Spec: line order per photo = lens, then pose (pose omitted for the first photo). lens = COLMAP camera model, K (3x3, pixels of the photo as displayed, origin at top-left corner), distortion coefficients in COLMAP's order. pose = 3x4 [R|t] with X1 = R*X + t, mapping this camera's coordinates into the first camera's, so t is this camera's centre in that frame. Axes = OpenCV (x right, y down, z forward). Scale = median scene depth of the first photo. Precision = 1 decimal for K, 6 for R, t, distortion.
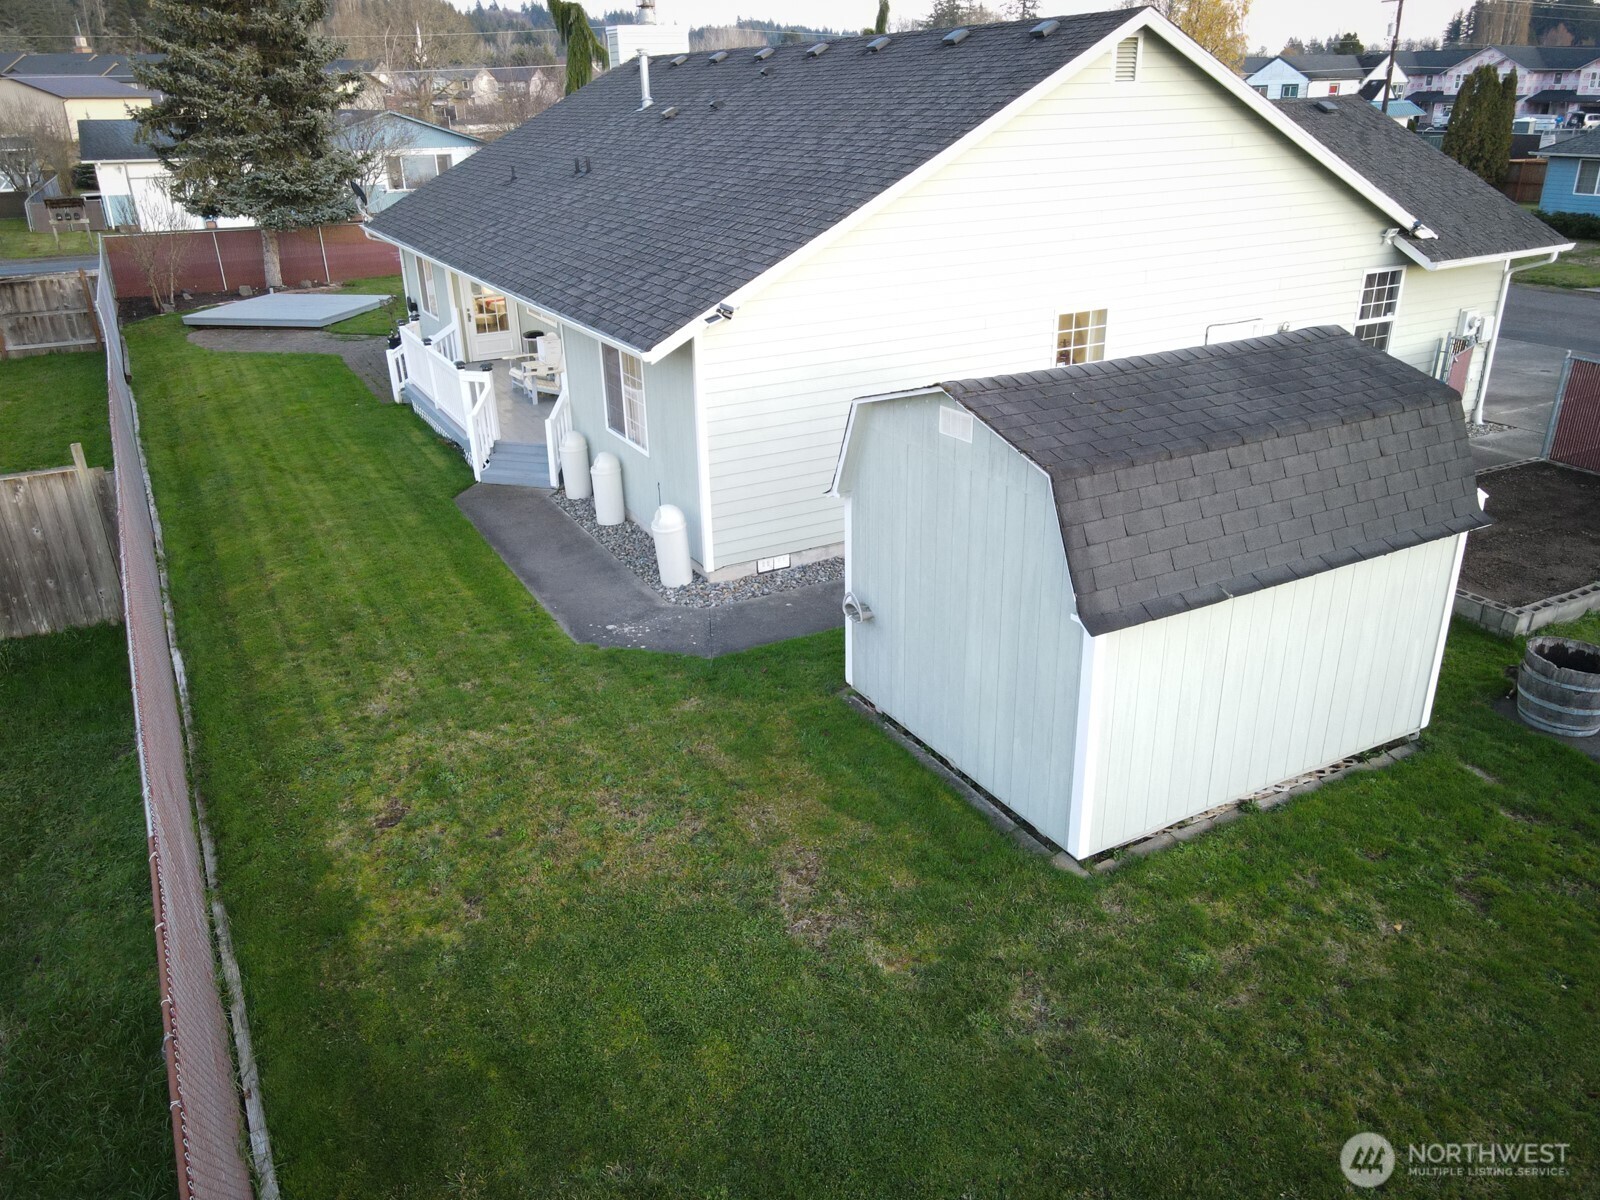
lens RADIAL K [[1181.2, 0, 802.6], [0, 1181.2, 605.1], [0, 0, 1]] dist [-0.026717, -0.001164]
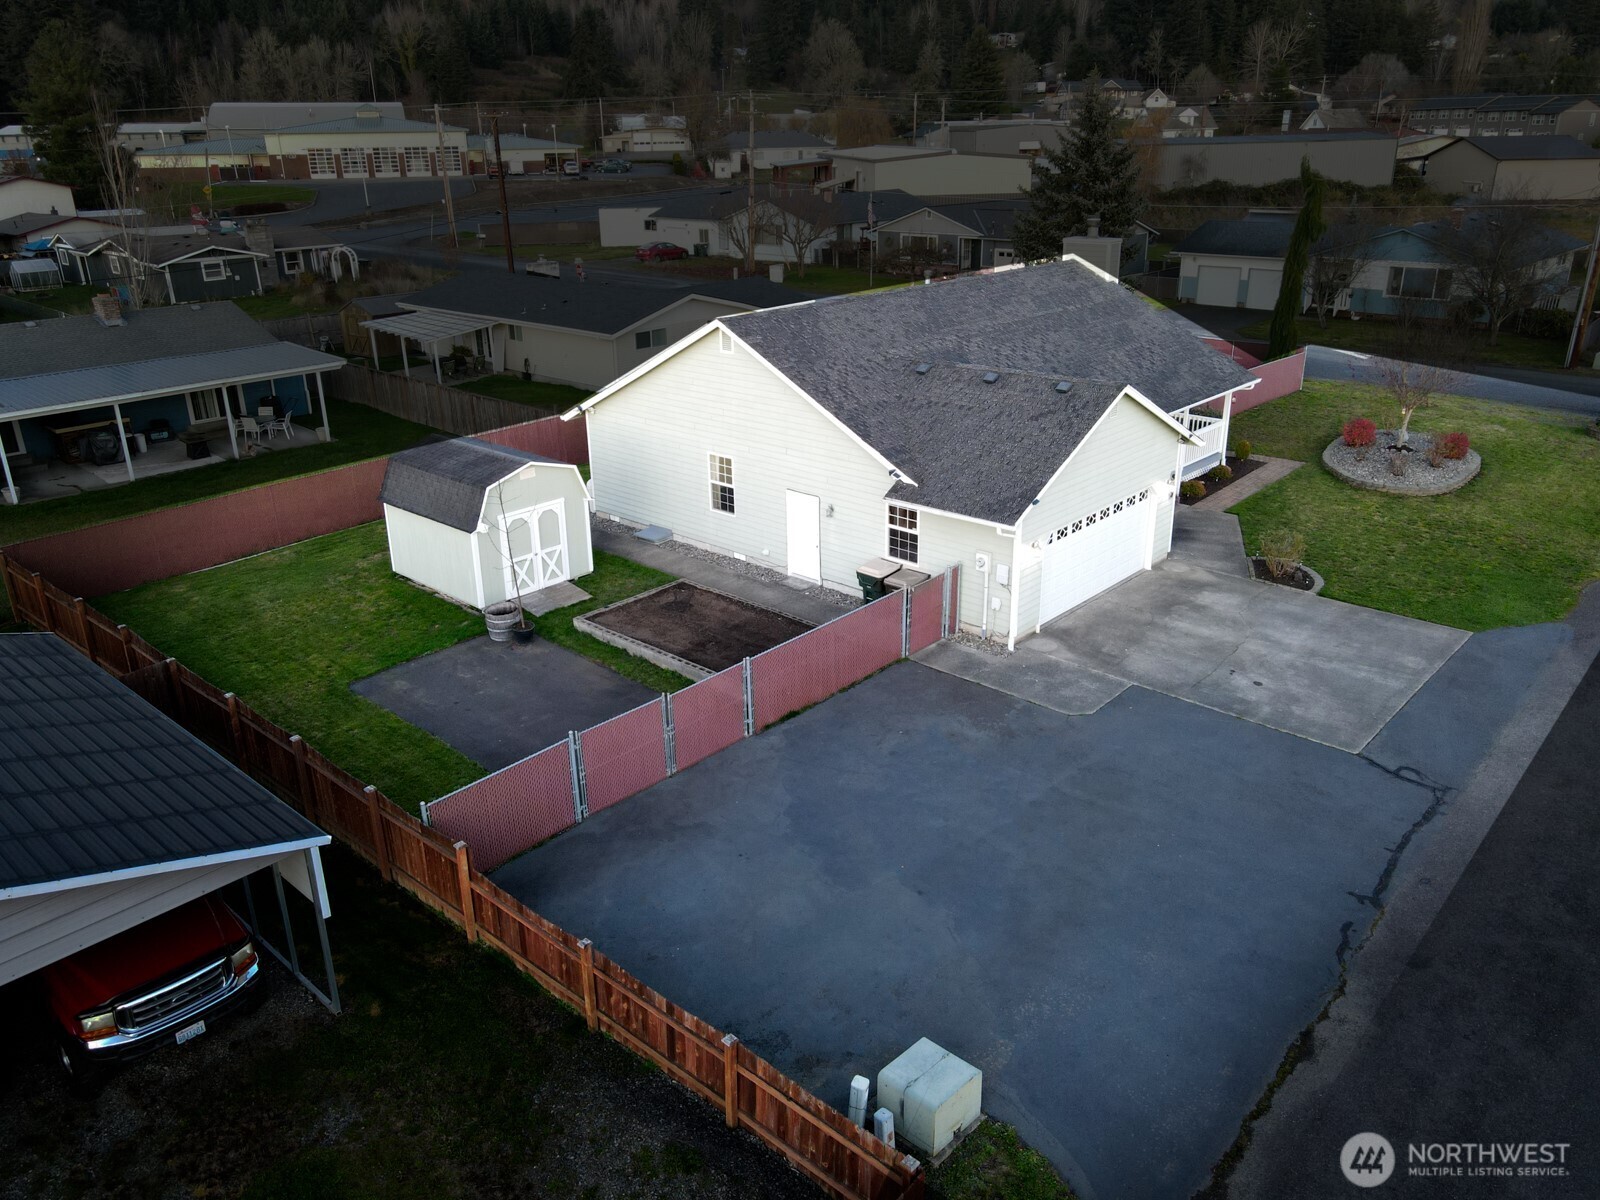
lens RADIAL K [[1181.2, 0, 802.1], [0, 1181.2, 598.0], [0, 0, 1]] dist [-0.026717, -0.001164]
pose [[0.332098, 0.361157, -0.871365, 2.137441], [-0.370593, 0.899466, 0.231562, -0.557579], [0.867393, 0.246021, 0.432553, 0.325960]]
